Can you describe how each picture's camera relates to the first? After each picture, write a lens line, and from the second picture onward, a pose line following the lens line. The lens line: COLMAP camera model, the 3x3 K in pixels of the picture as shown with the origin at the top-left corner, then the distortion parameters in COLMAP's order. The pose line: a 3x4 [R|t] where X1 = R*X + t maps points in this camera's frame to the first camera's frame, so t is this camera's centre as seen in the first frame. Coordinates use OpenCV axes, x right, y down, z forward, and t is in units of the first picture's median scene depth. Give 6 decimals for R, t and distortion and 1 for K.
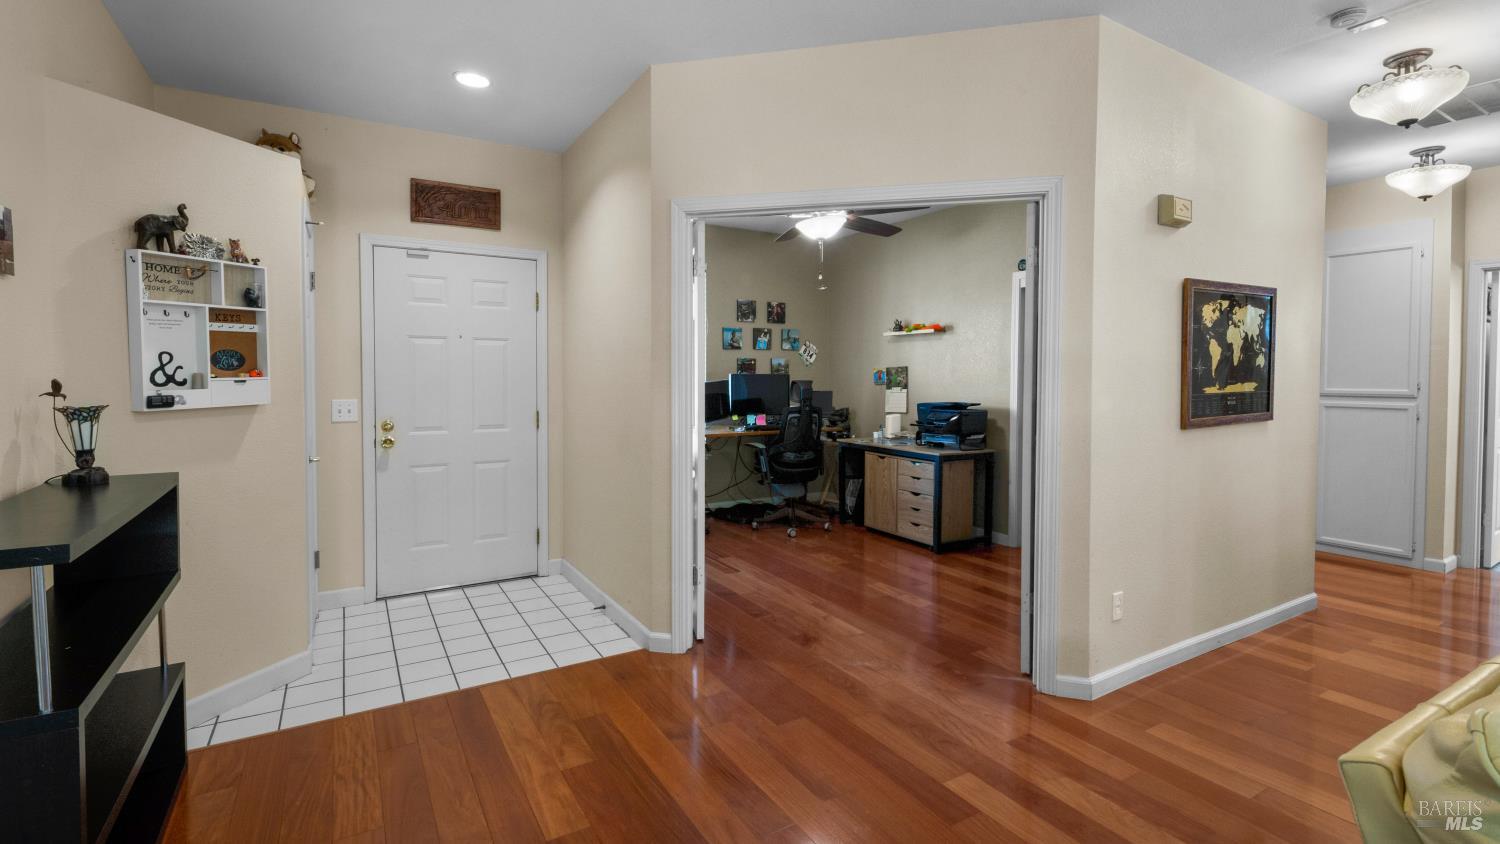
lens RADIAL K [[667.2, 0, 750.0], [0, 667.2, 422.0], [0, 0, 1]] dist [0.000636, -0.000018]
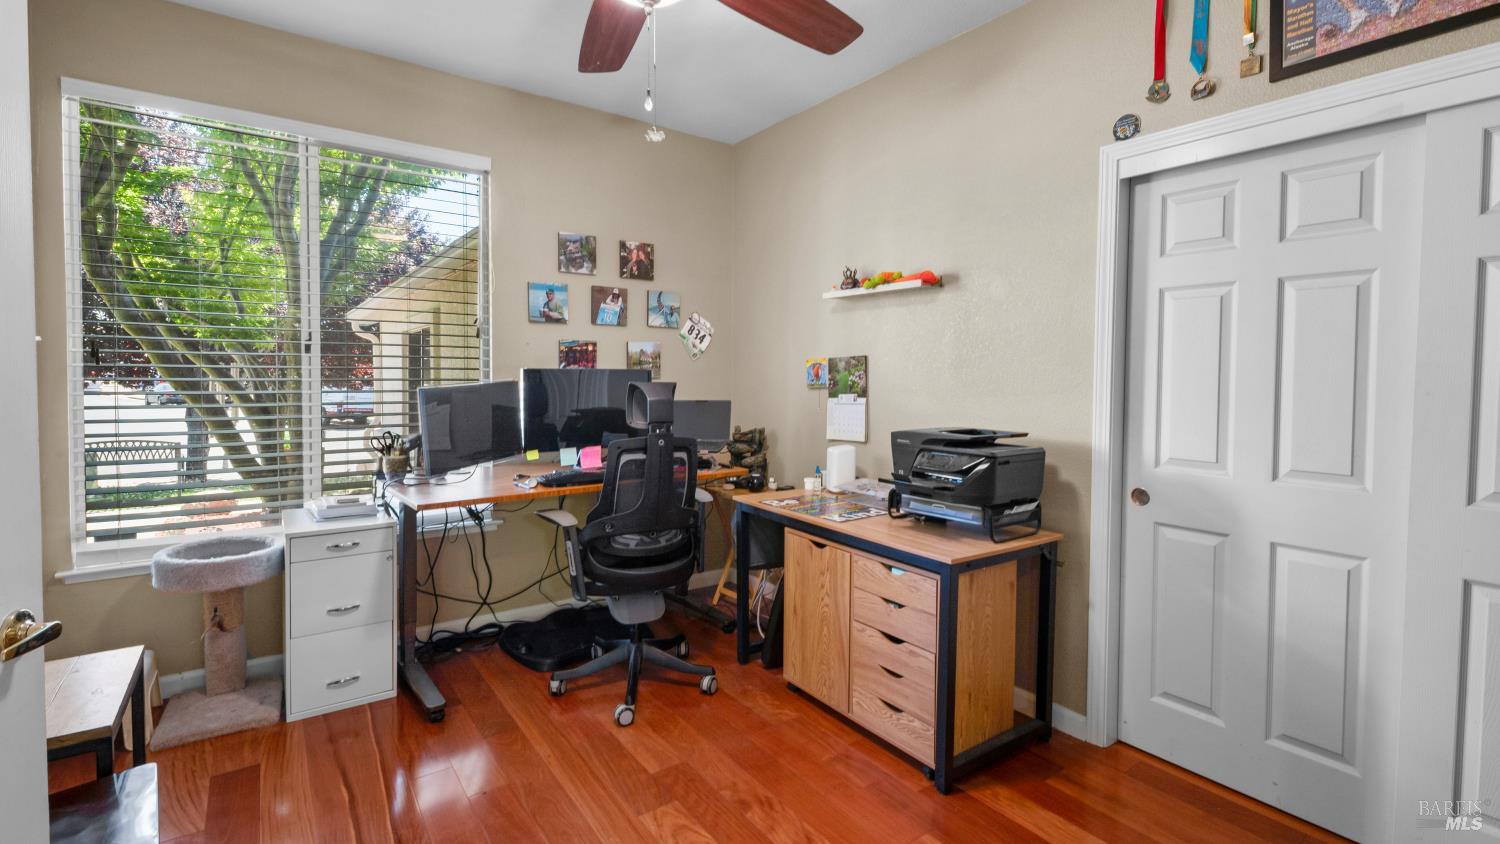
lens RADIAL K [[673.4, 0, 746.3], [0, 673.4, 433.4], [0, 0, 1]] dist [0.003453, -0.000034]
pose [[0.997138, -0.004087, 0.075486, 0.098484], [0.002557, 0.999789, 0.020361, -0.032252], [-0.075554, -0.020109, 0.996939, 0.469650]]
